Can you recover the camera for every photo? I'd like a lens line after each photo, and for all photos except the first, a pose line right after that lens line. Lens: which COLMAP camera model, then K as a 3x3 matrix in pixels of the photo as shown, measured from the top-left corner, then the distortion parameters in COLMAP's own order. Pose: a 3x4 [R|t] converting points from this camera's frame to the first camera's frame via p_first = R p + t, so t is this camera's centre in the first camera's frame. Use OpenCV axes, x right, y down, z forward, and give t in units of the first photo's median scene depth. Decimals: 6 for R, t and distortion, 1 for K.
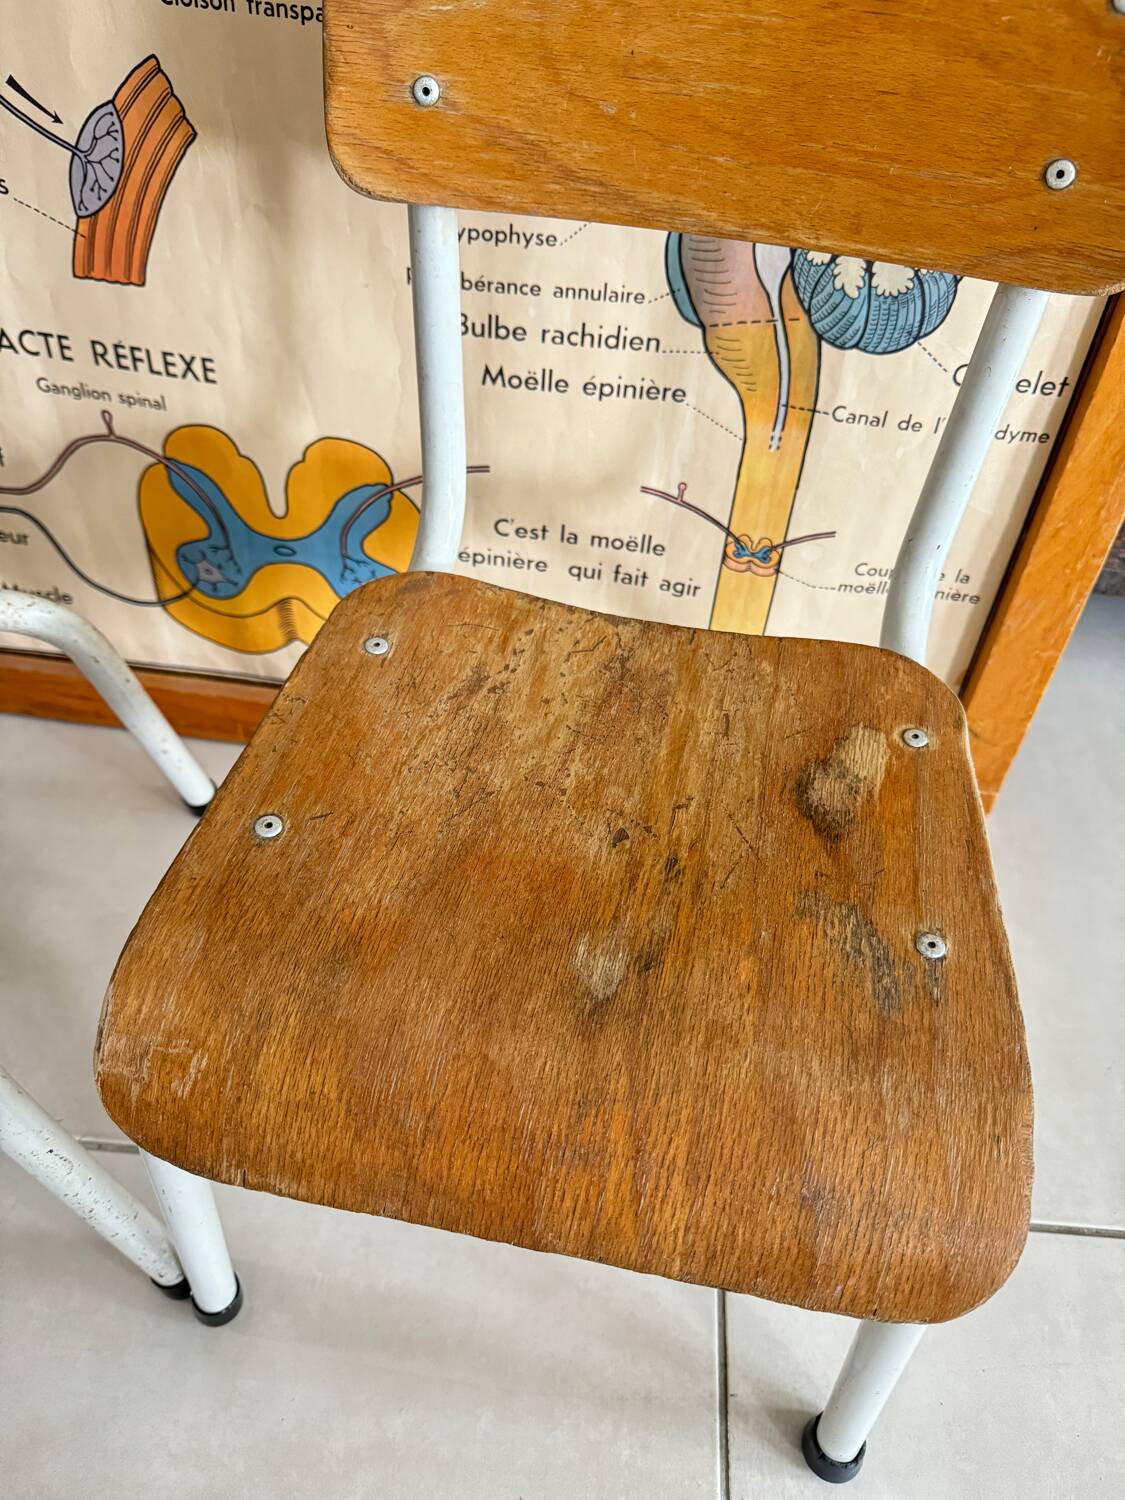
lens RADIAL K [[1074.3, 0, 574.5], [0, 1074.3, 753.2], [0, 0, 1]] dist [0.023697, -0.046197]
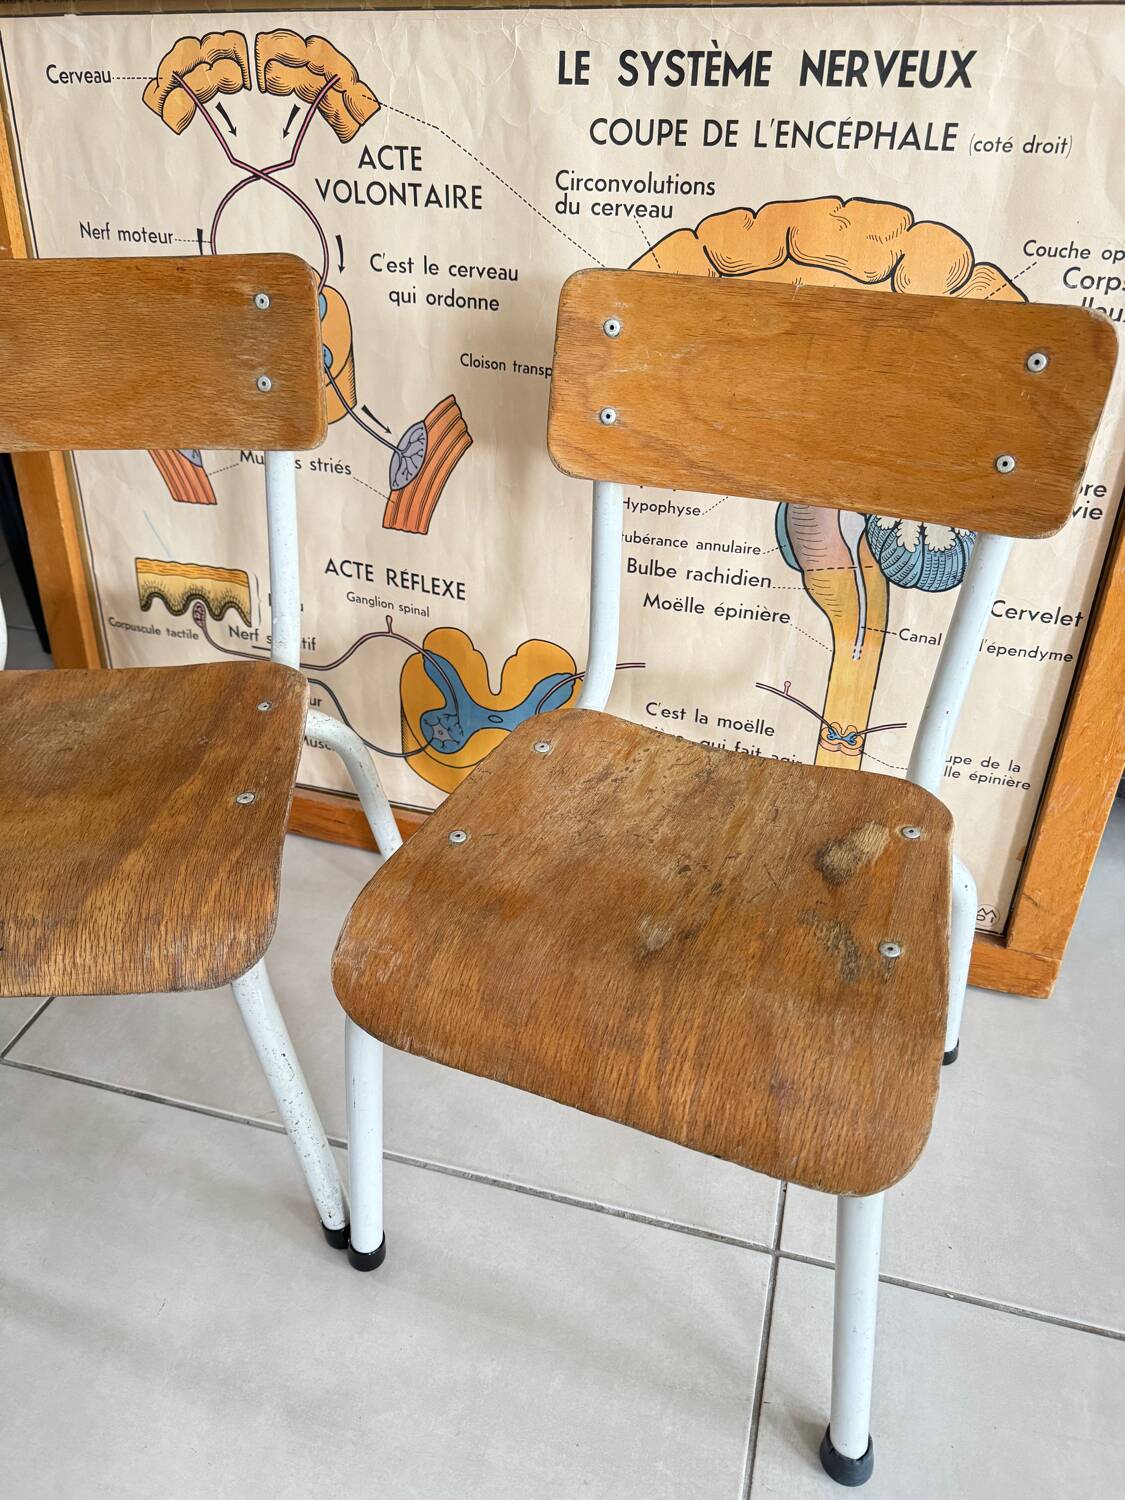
lens RADIAL K [[1067.6, 0, 564.9], [0, 1067.6, 758.6], [0, 0, 1]] dist [0.025935, -0.045872]
pose [[0.976918, 0.066616, -0.202962, 0.150796], [-0.115035, 0.964655, -0.237081, 0.267021], [0.179995, 0.254956, 0.950052, -0.407218]]
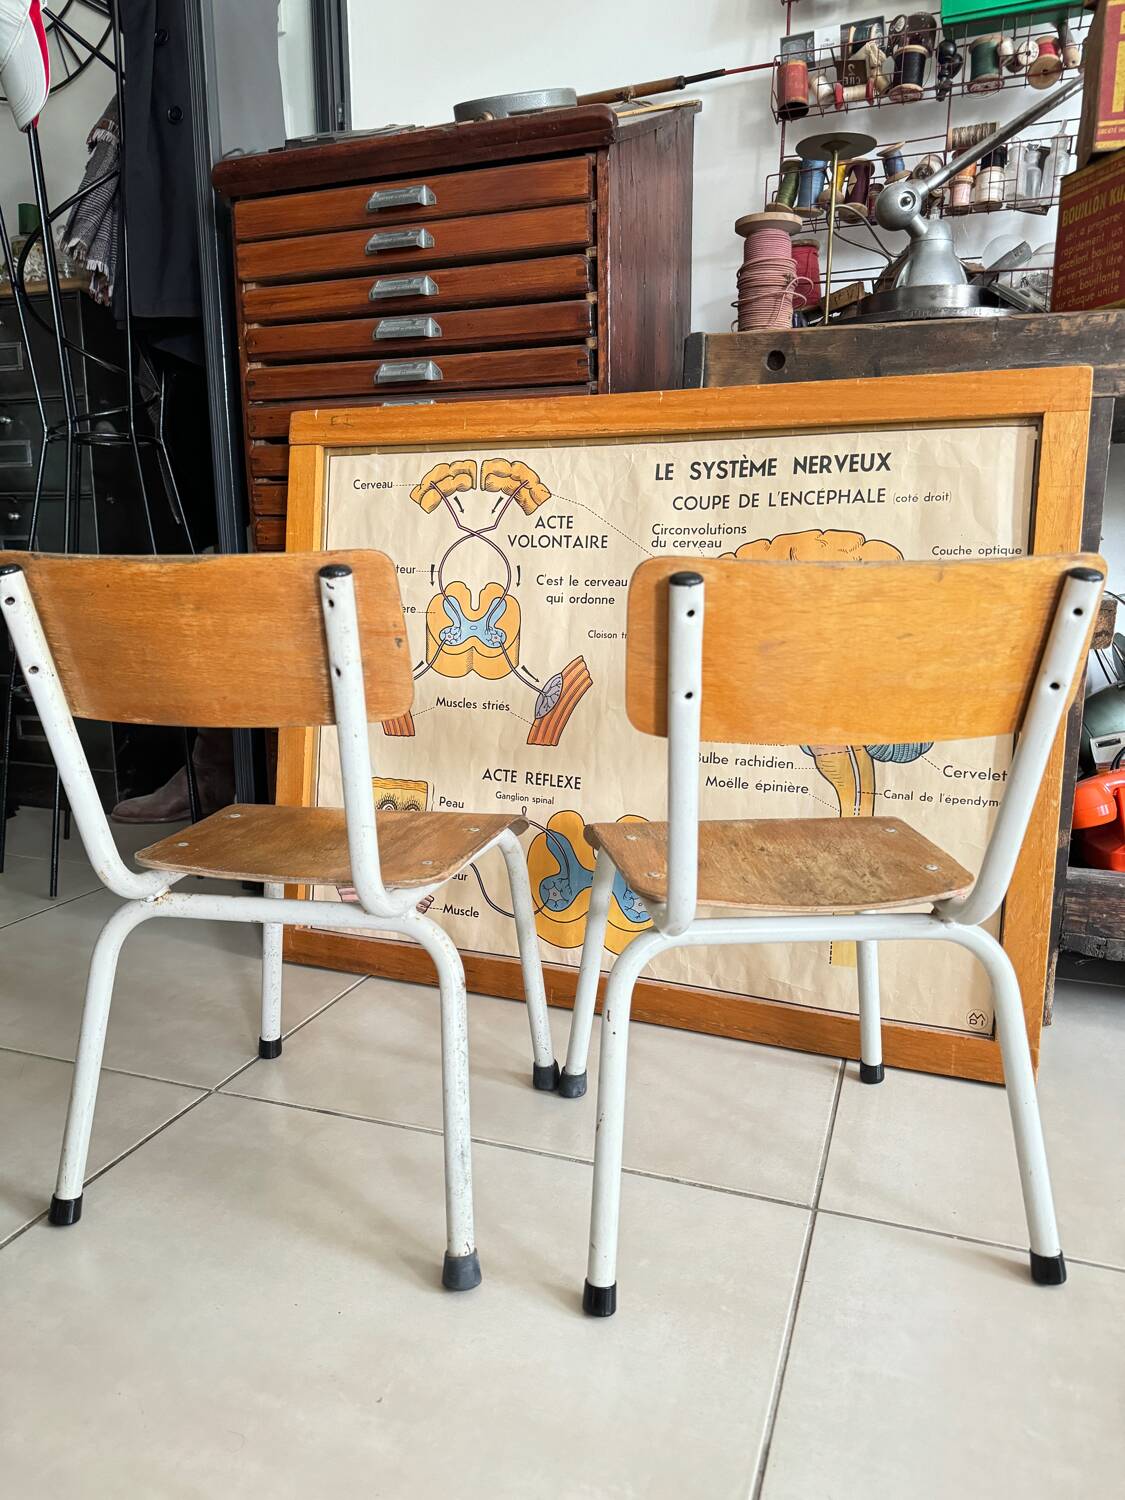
lens RADIAL K [[1067.6, 0, 563.2], [0, 1067.6, 764.0], [0, 0, 1]] dist [0.025935, -0.045872]
pose [[0.961282, -0.002672, -0.275554, 0.286054], [-0.173456, 0.771134, -0.612589, 1.238916], [0.214126, 0.636667, 0.740814, -0.790170]]
